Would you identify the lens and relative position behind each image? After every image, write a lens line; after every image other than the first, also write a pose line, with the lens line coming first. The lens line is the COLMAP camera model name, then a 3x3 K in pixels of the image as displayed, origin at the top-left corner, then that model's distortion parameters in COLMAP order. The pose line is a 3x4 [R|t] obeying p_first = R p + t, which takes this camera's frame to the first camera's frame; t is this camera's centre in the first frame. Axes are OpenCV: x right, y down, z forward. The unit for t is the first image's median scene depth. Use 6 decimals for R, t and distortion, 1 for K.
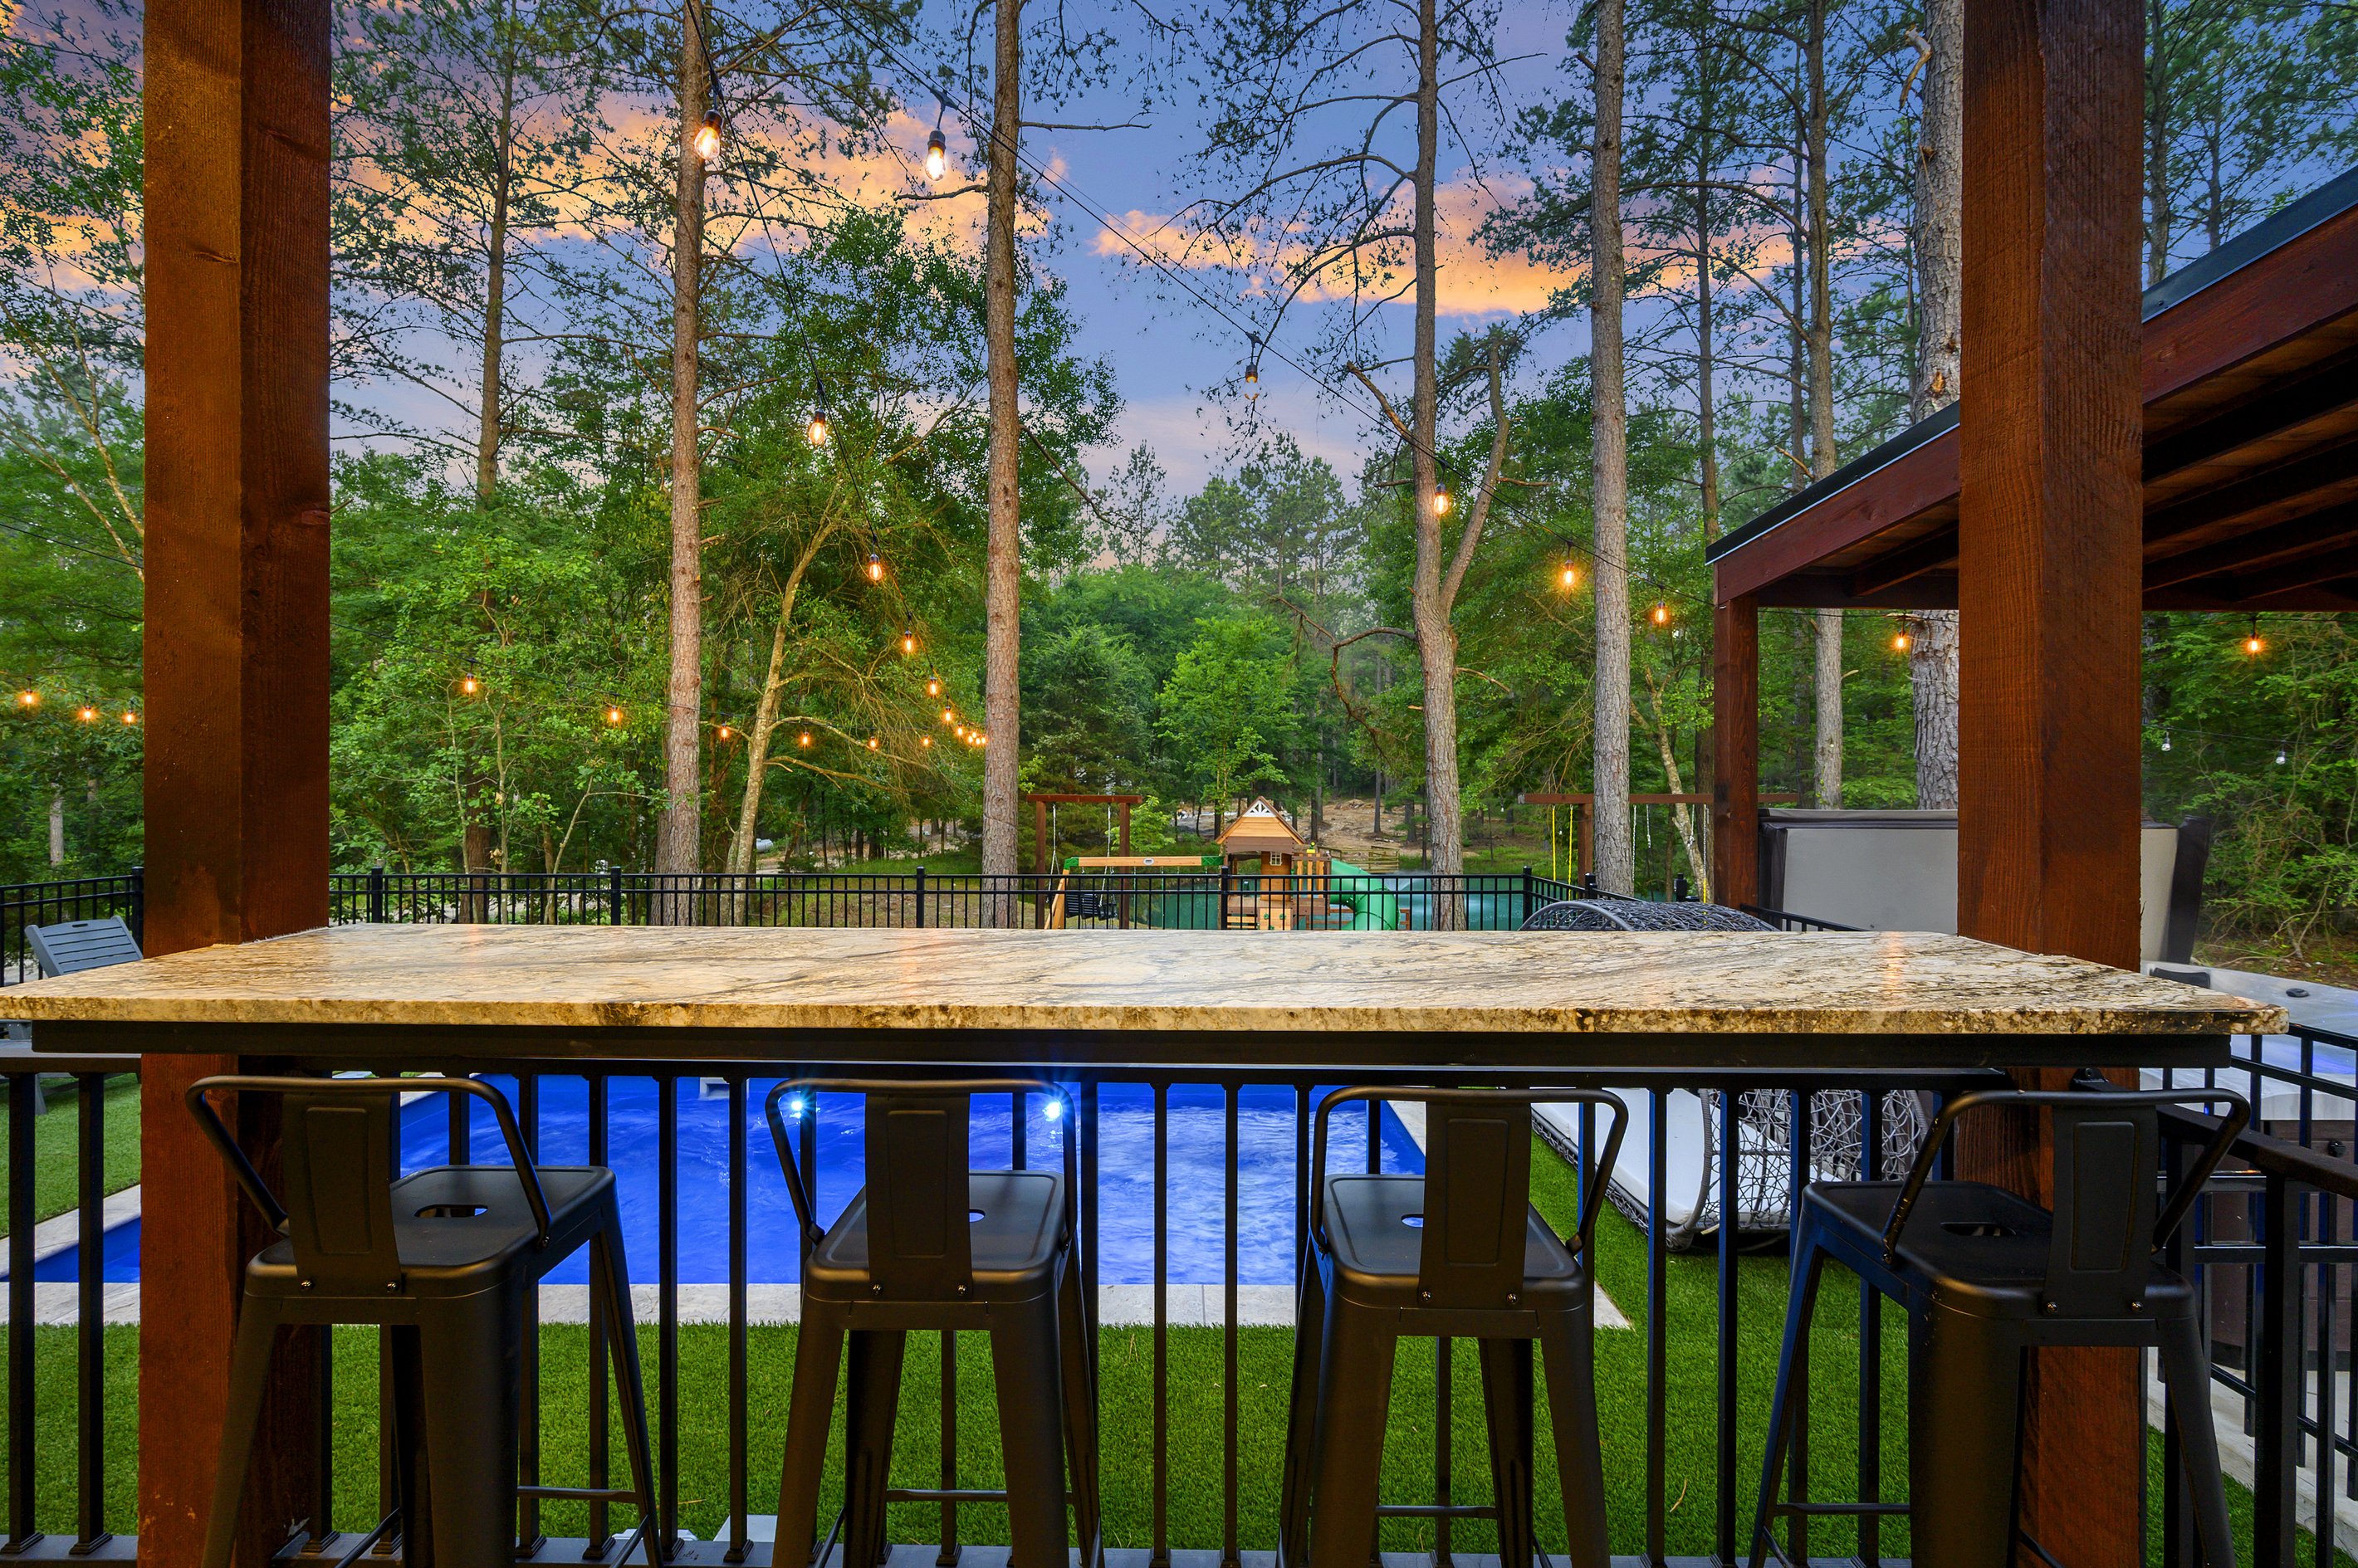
lens RADIAL K [[931.2, 0, 1179.0], [0, 931.2, 784.0], [0, 0, 1]] dist [-0.002241, 0.000213]
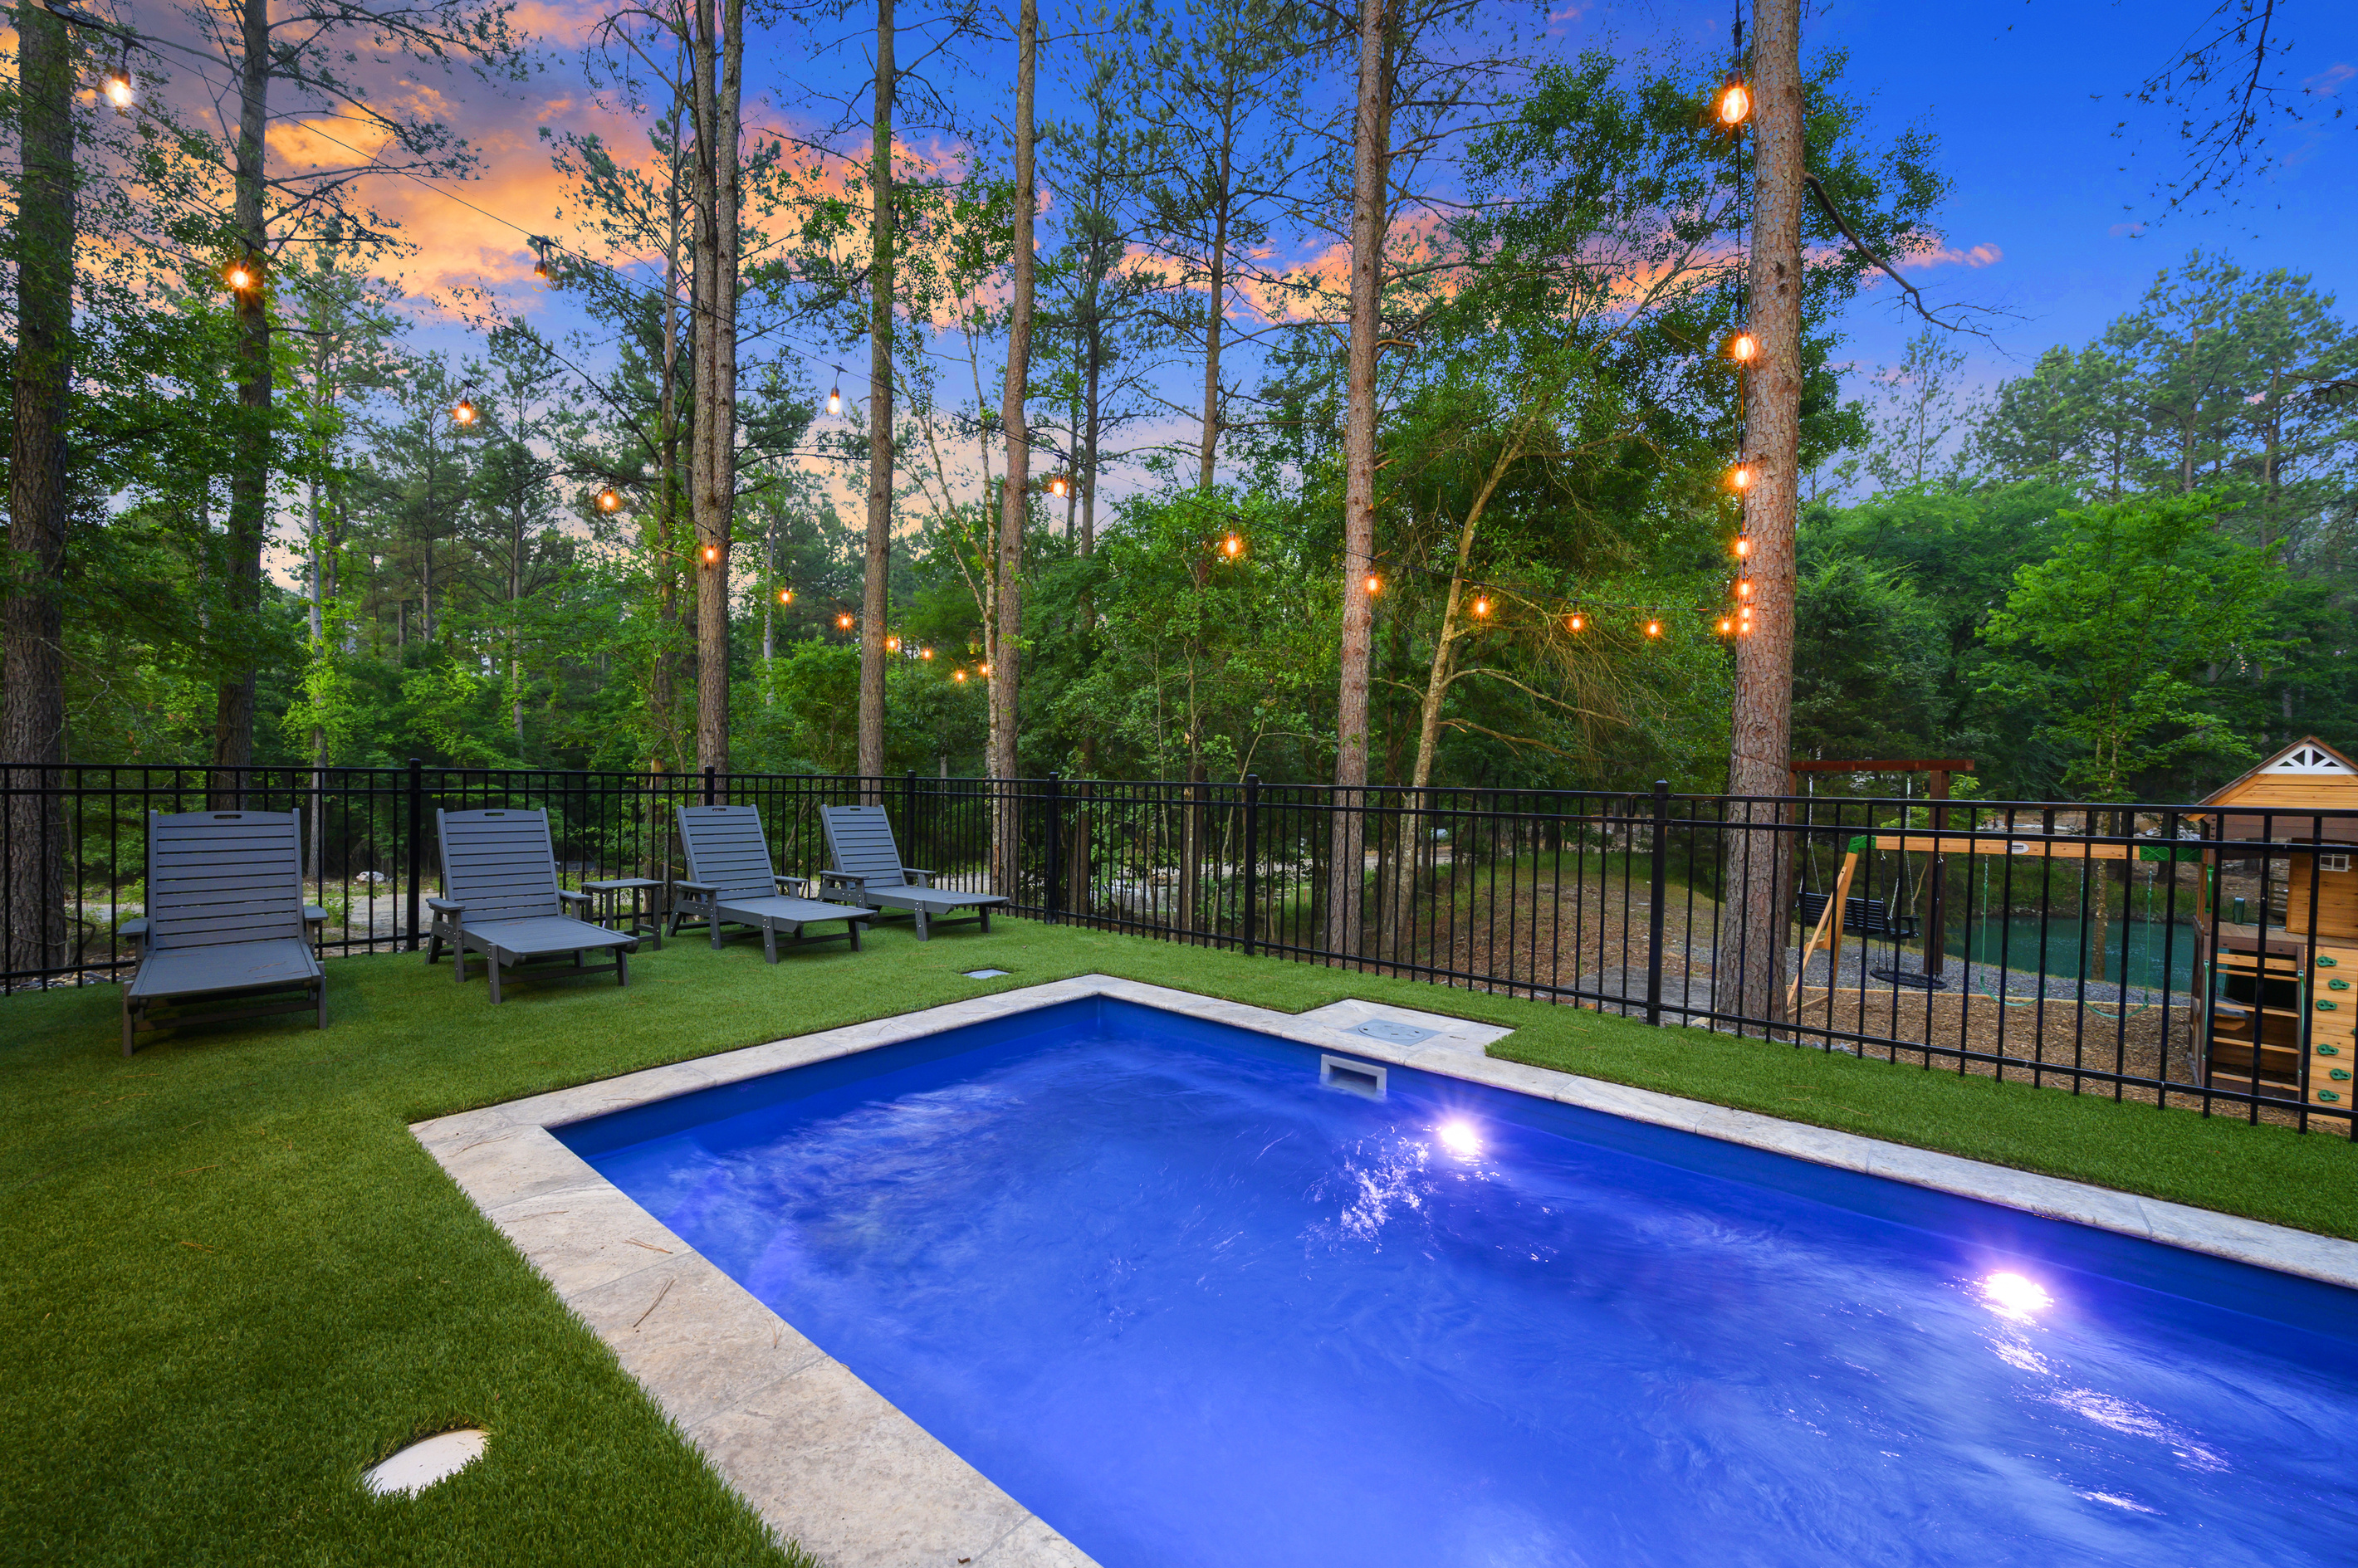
lens RADIAL K [[931.2, 0, 1179.0], [0, 931.2, 784.0], [0, 0, 1]] dist [-0.002241, 0.000213]
pose [[0.768529, 0.019102, -0.639530, -0.047928], [-0.019488, 0.999789, 0.006443, 0.034177], [0.639518, 0.007512, 0.768739, 0.120061]]
